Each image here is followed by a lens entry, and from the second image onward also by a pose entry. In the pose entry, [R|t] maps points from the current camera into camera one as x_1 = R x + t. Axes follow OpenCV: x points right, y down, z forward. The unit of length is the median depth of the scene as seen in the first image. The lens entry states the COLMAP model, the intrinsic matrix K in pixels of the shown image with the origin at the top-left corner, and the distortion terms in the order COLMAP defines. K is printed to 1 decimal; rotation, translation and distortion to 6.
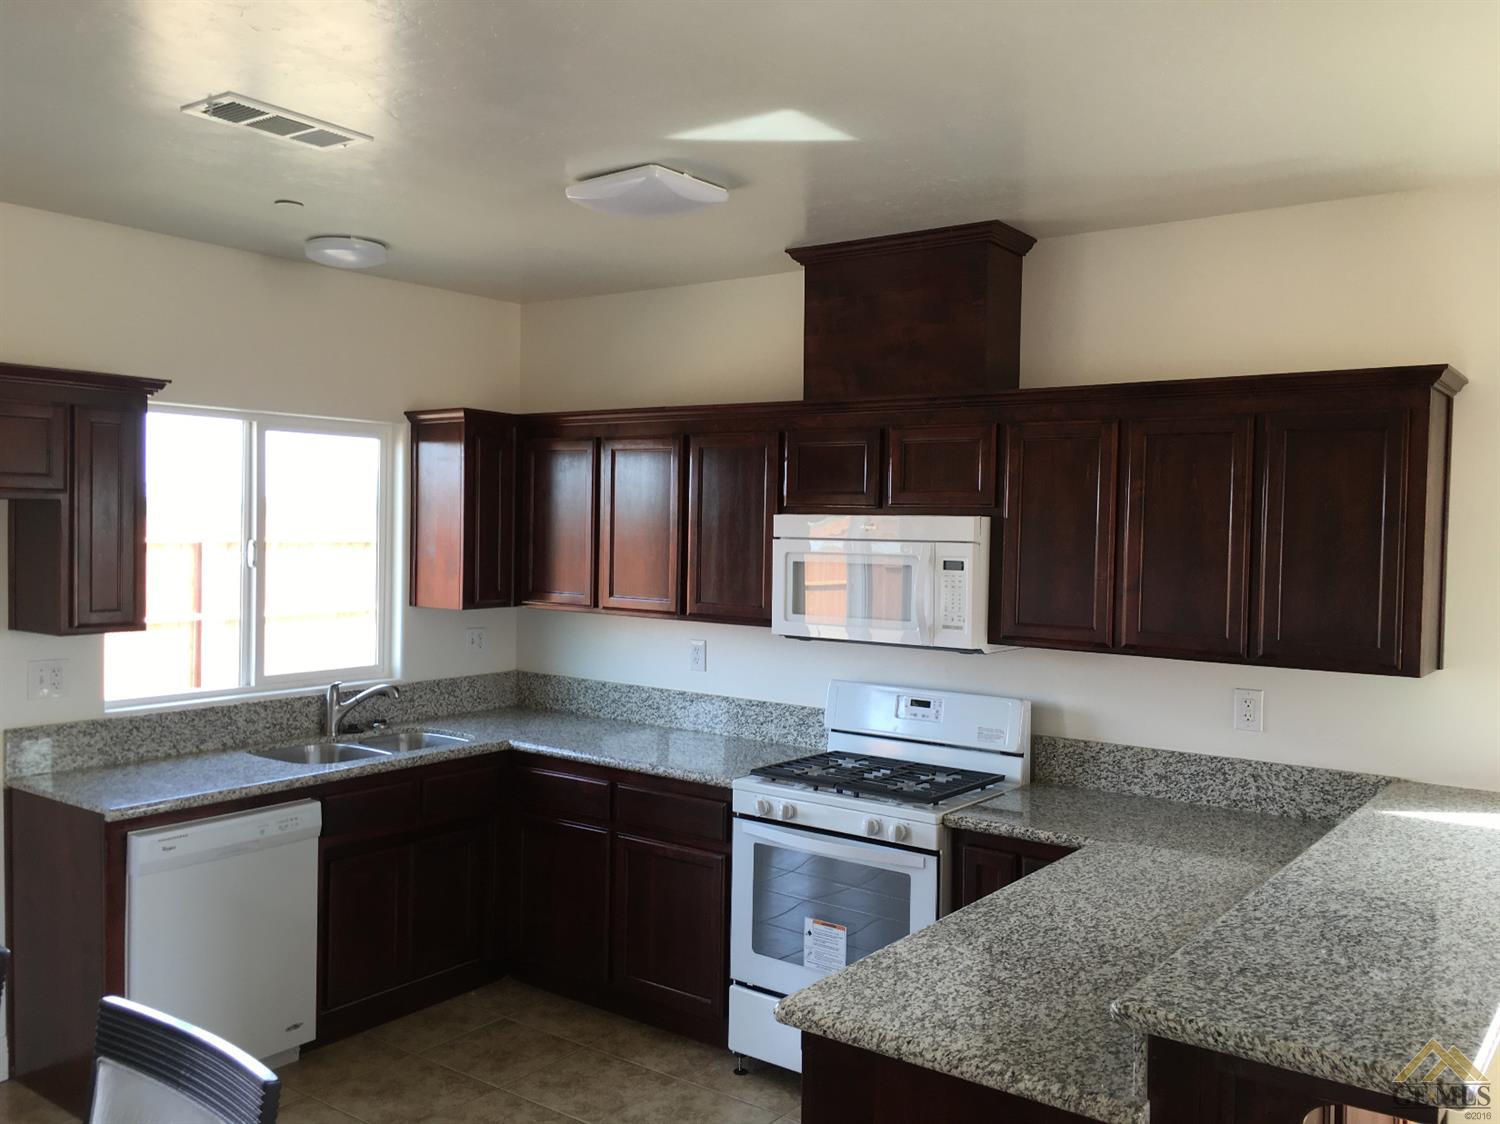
lens RADIAL K [[1290.9, 0, 750.2], [0, 1290.9, 562.1], [0, 0, 1]] dist [0.065235, -0.029372]
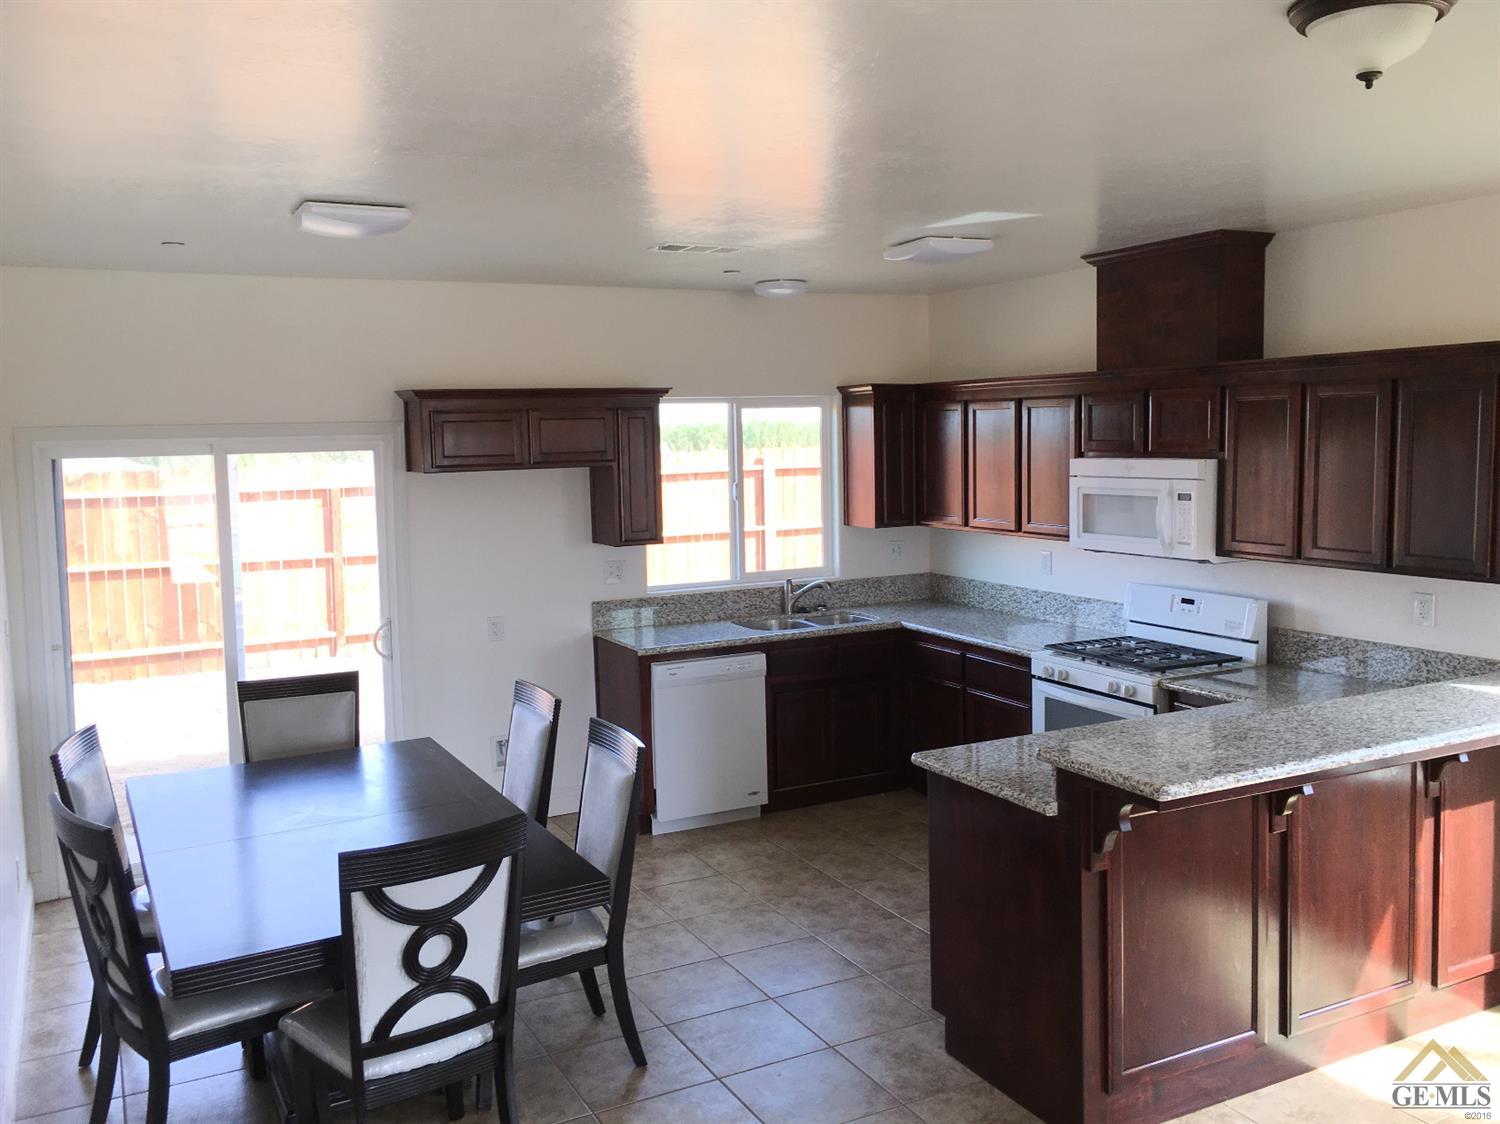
lens RADIAL K [[1290.9, 0, 753.9], [0, 1290.9, 558.9], [0, 0, 1]] dist [0.065235, -0.029372]
pose [[0.899321, 0.008070, -0.437215, 0.312828], [0.023220, 0.997538, 0.066175, -0.029662], [0.436673, -0.069665, 0.896919, -0.360035]]
